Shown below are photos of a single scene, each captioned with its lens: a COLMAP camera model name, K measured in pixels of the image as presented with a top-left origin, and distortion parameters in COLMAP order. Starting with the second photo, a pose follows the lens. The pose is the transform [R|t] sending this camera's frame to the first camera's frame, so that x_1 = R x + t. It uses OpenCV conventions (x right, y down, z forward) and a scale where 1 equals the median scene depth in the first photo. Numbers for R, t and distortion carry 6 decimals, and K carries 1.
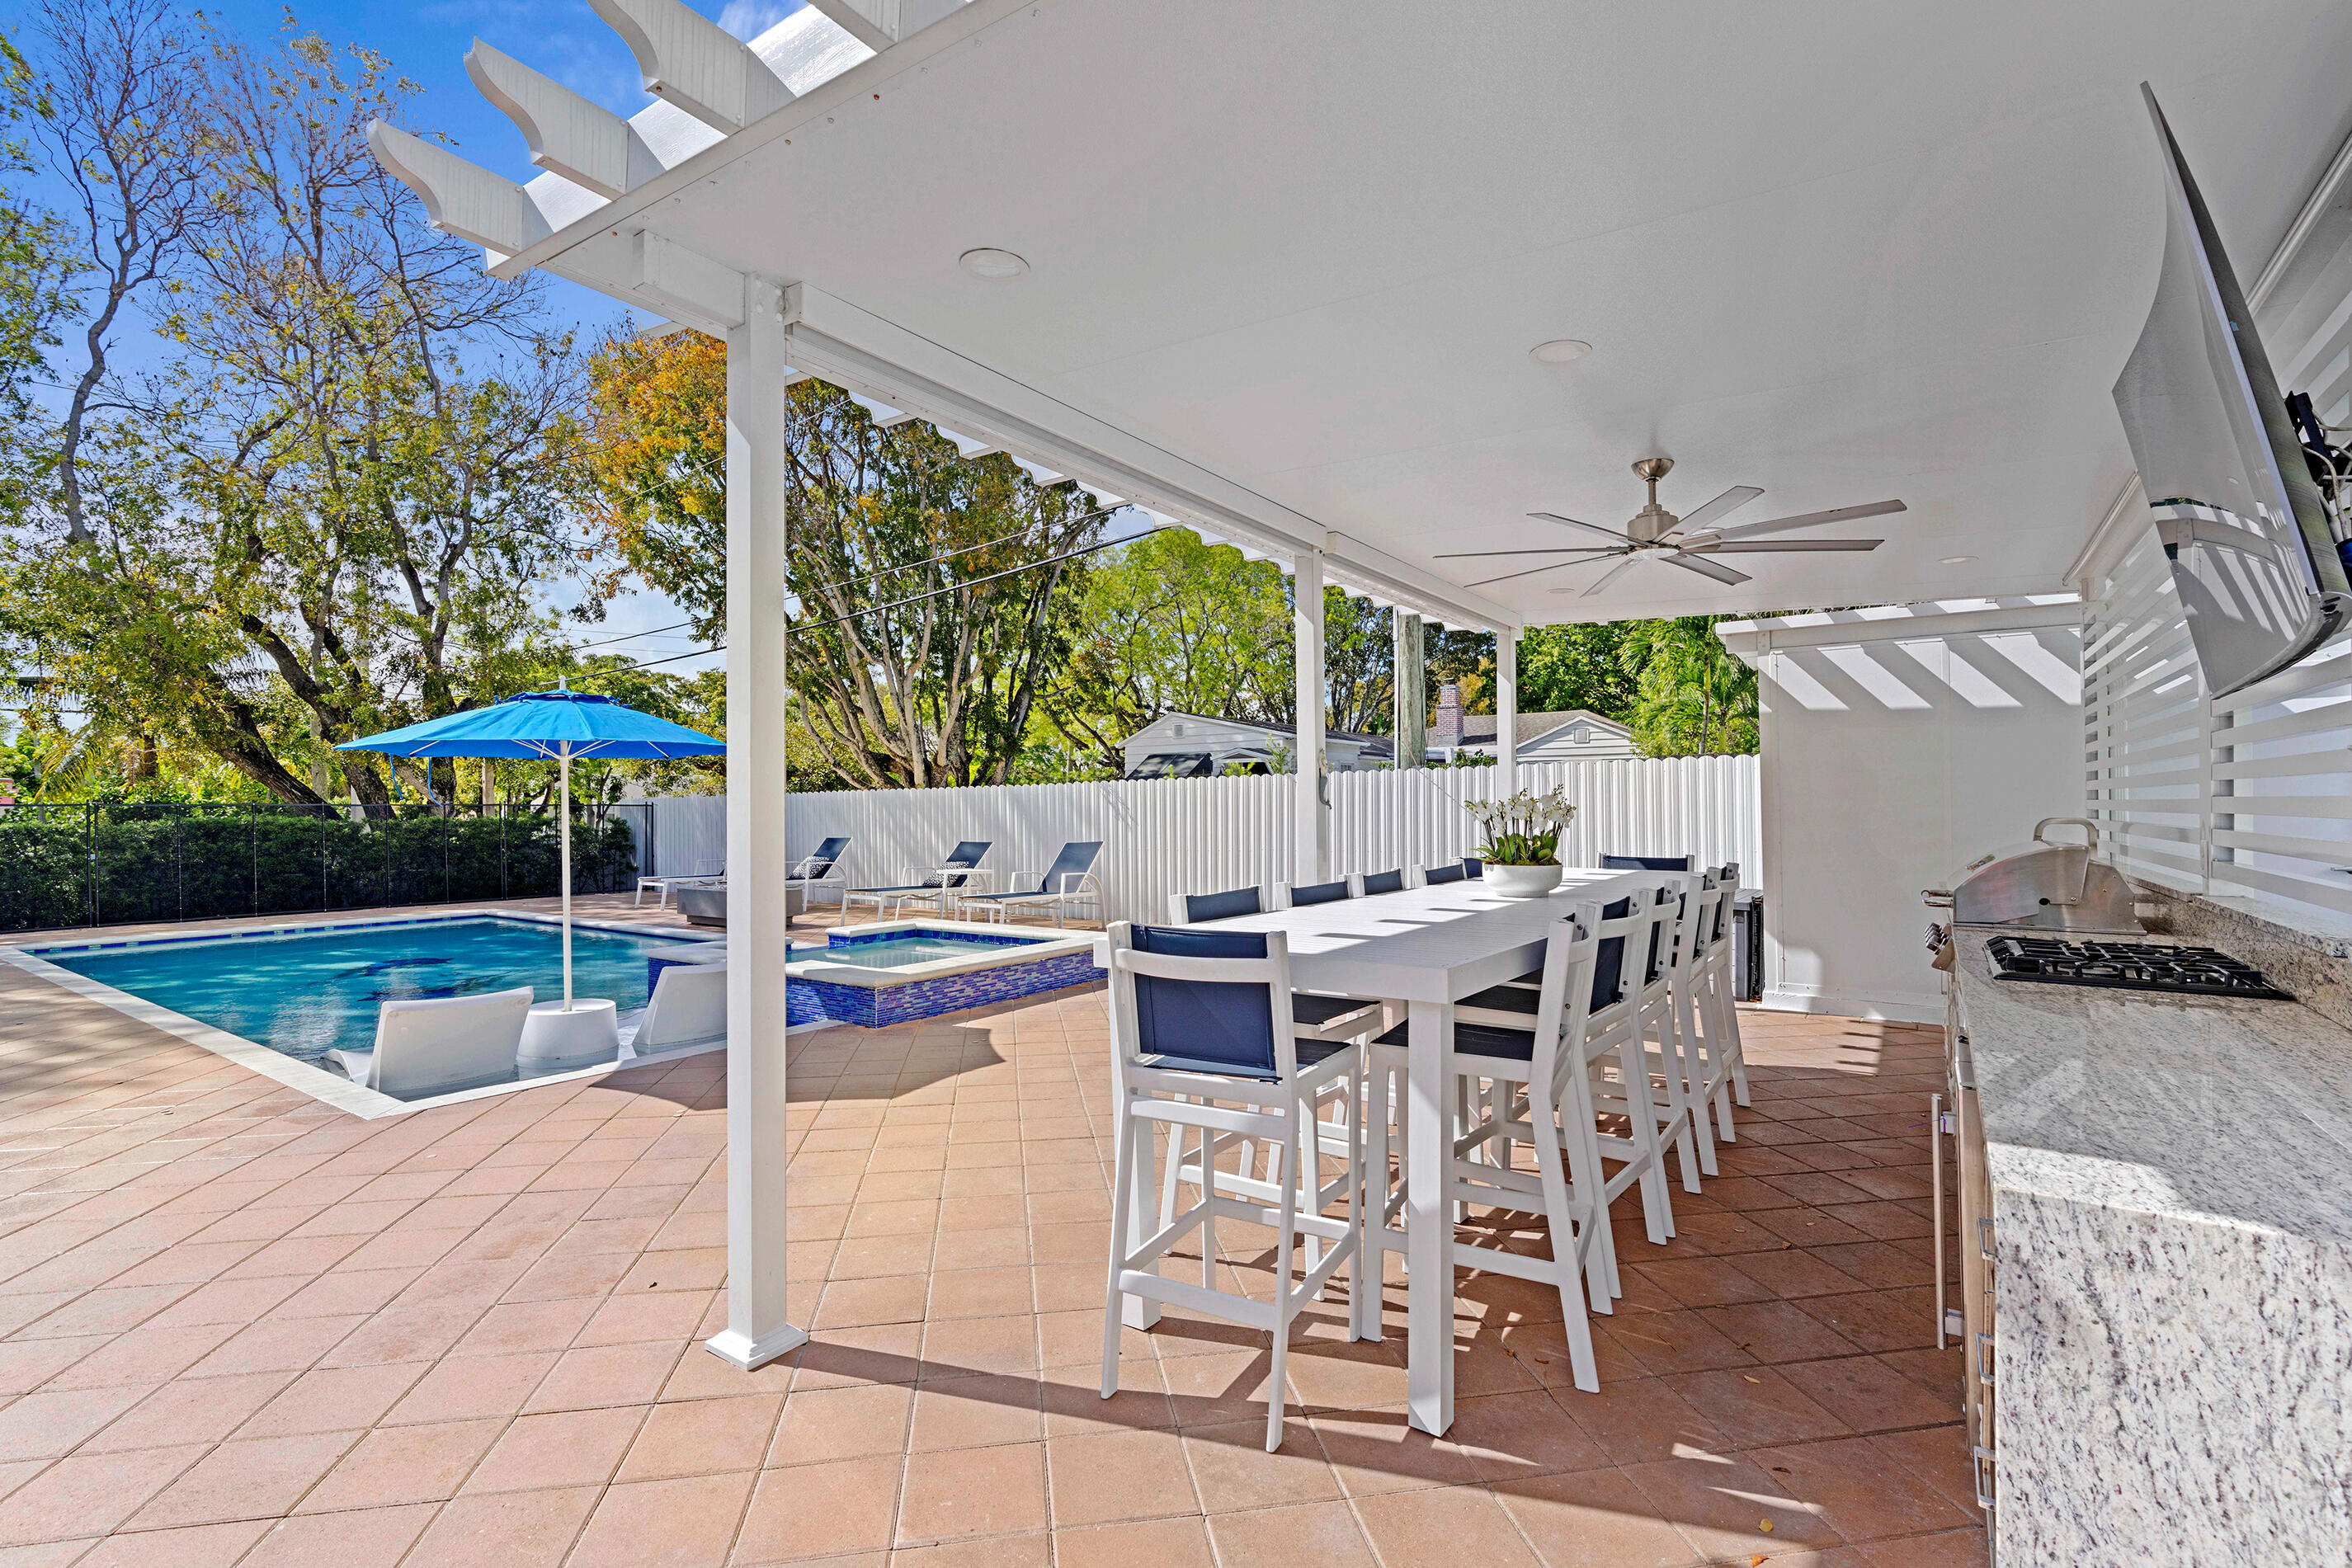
lens RADIAL K [[1054.8, 0, 1177.9], [0, 1054.8, 795.1], [0, 0, 1]] dist [-0.015905, -0.000664]
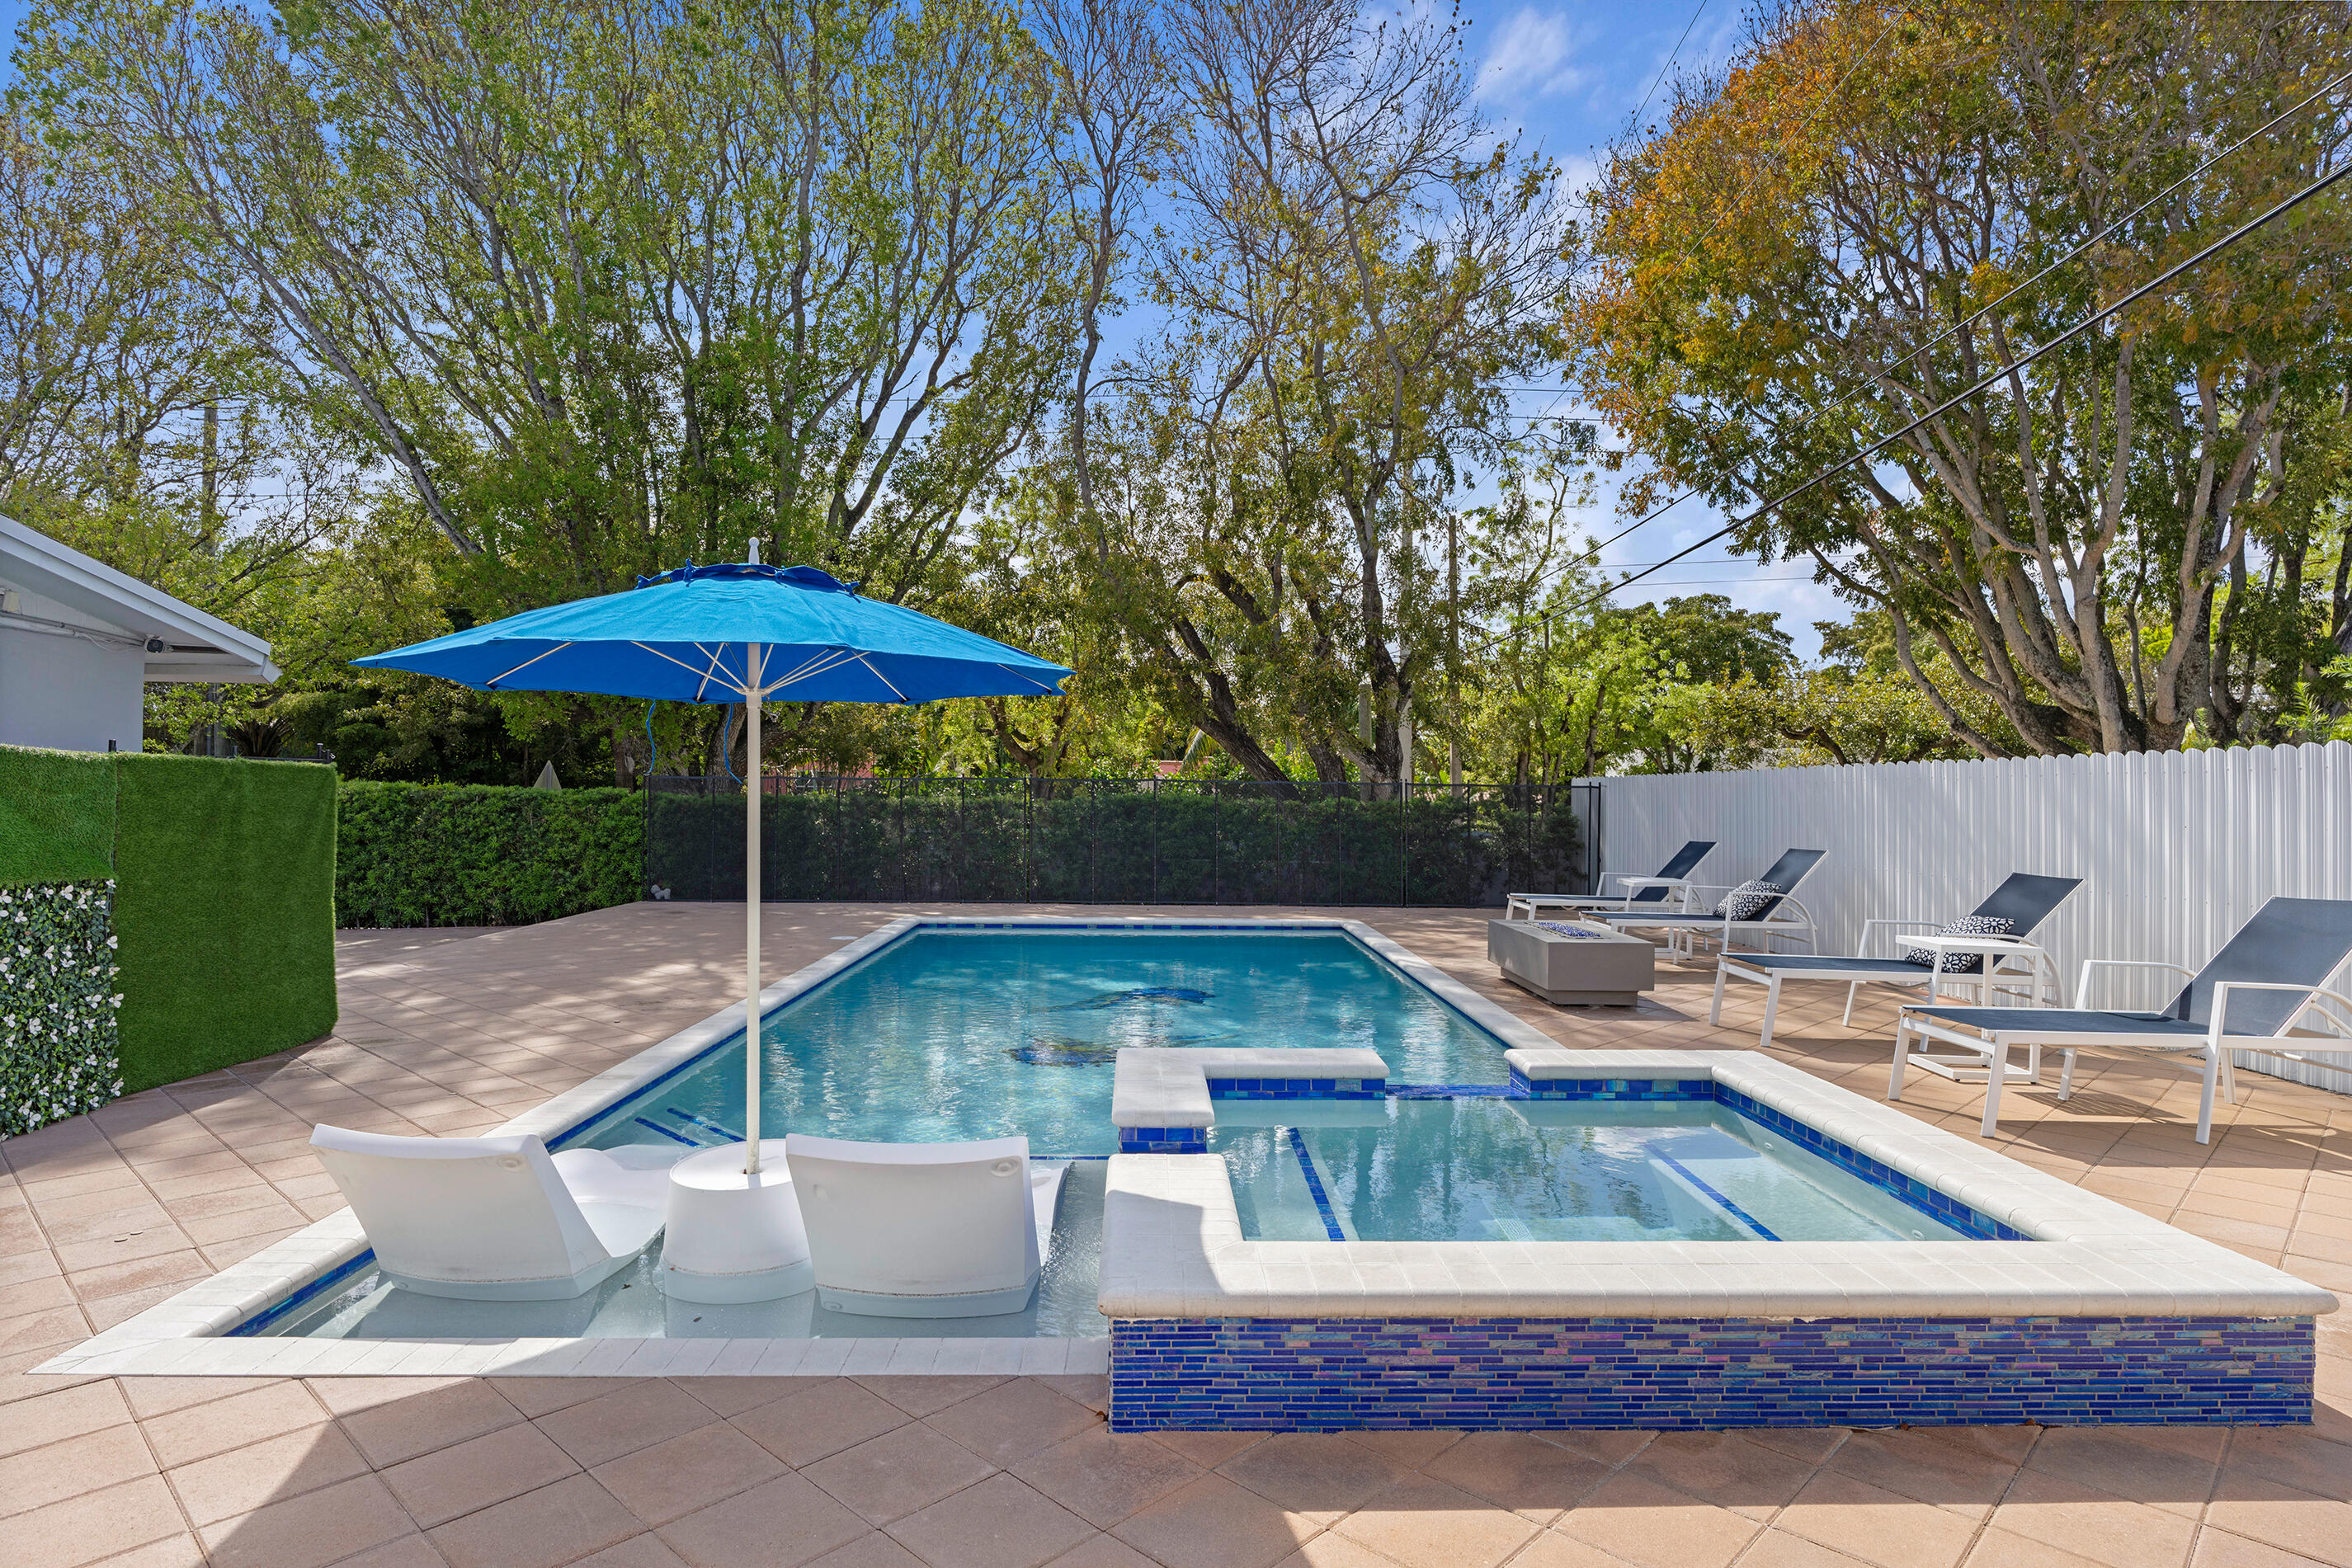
lens RADIAL K [[1314.3, 0, 1178.7], [0, 1314.3, 778.2], [0, 0, 1]] dist [-0.001737, 0.002021]
pose [[0.601143, 0.007358, -0.799107, 0.017833], [-0.006538, 0.999969, 0.004290, 0.001484], [0.799115, 0.002646, 0.601173, 0.191153]]
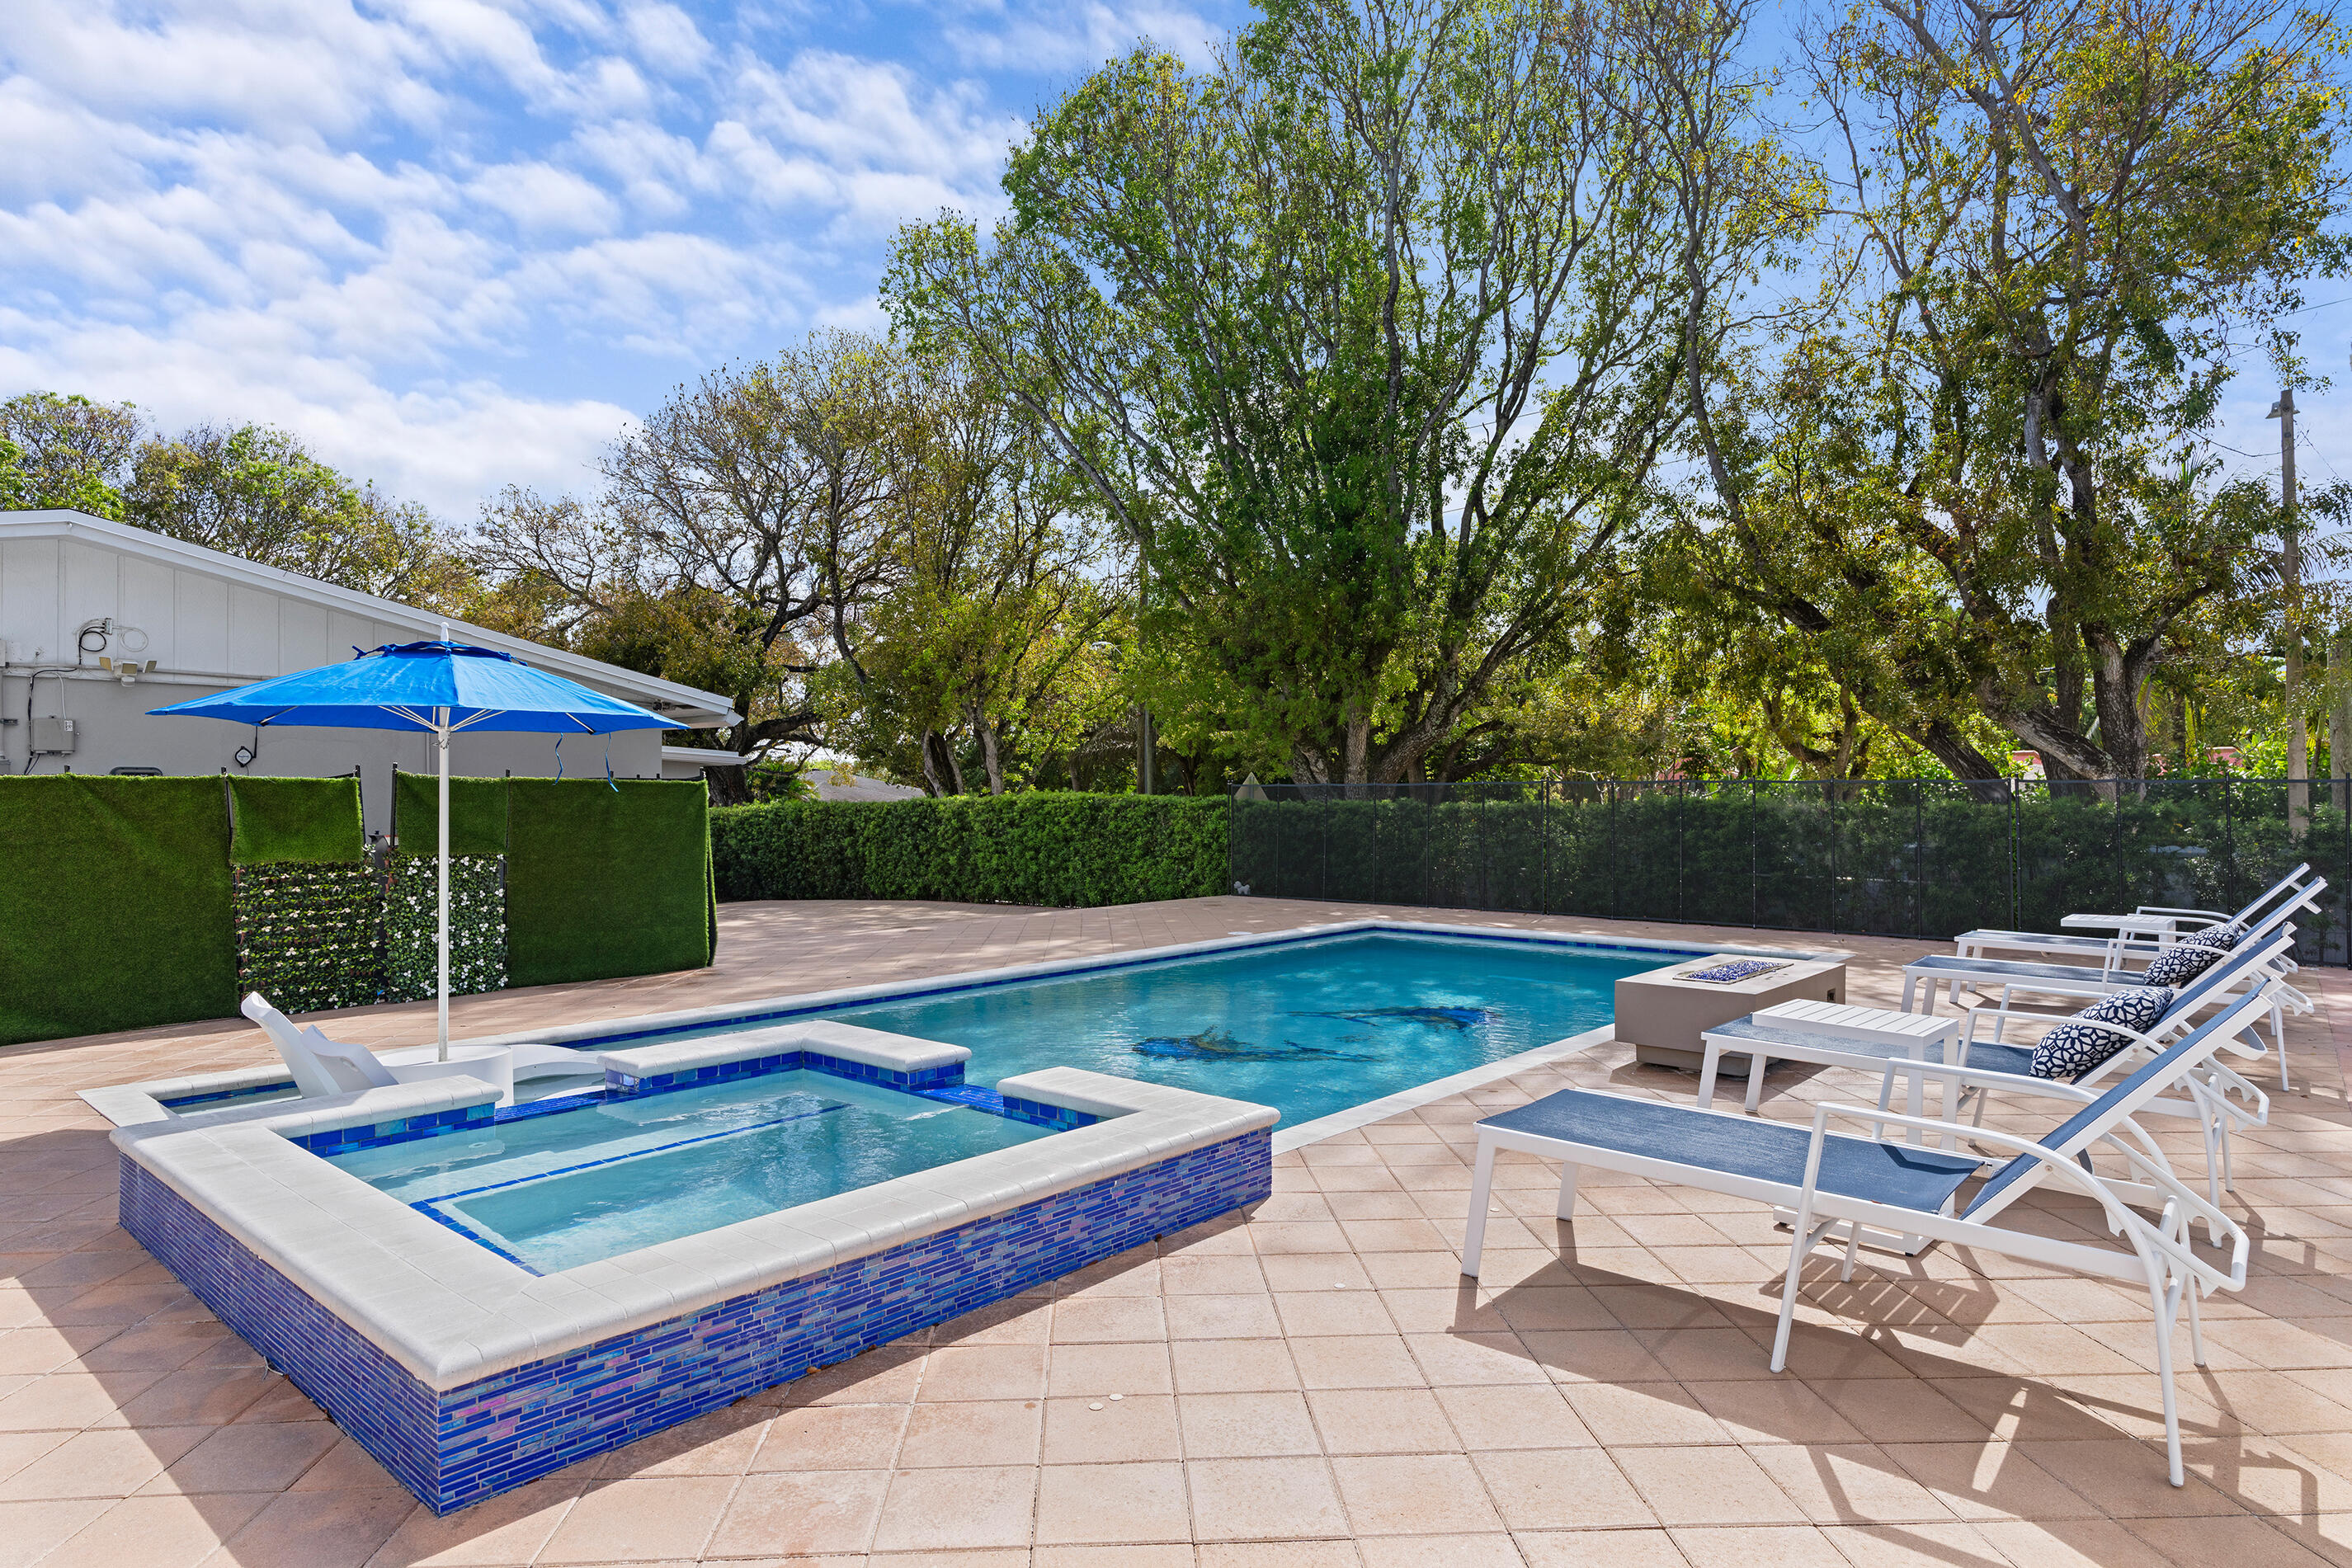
lens RADIAL K [[1314.3, 0, 1166.7], [0, 1314.3, 783.2], [0, 0, 1]] dist [-0.001737, 0.002021]
pose [[-0.095014, 0.001971, -0.995474, 0.077912], [0.011801, 0.999930, 0.000853, 0.002711], [0.995406, -0.011666, -0.095031, 0.396719]]
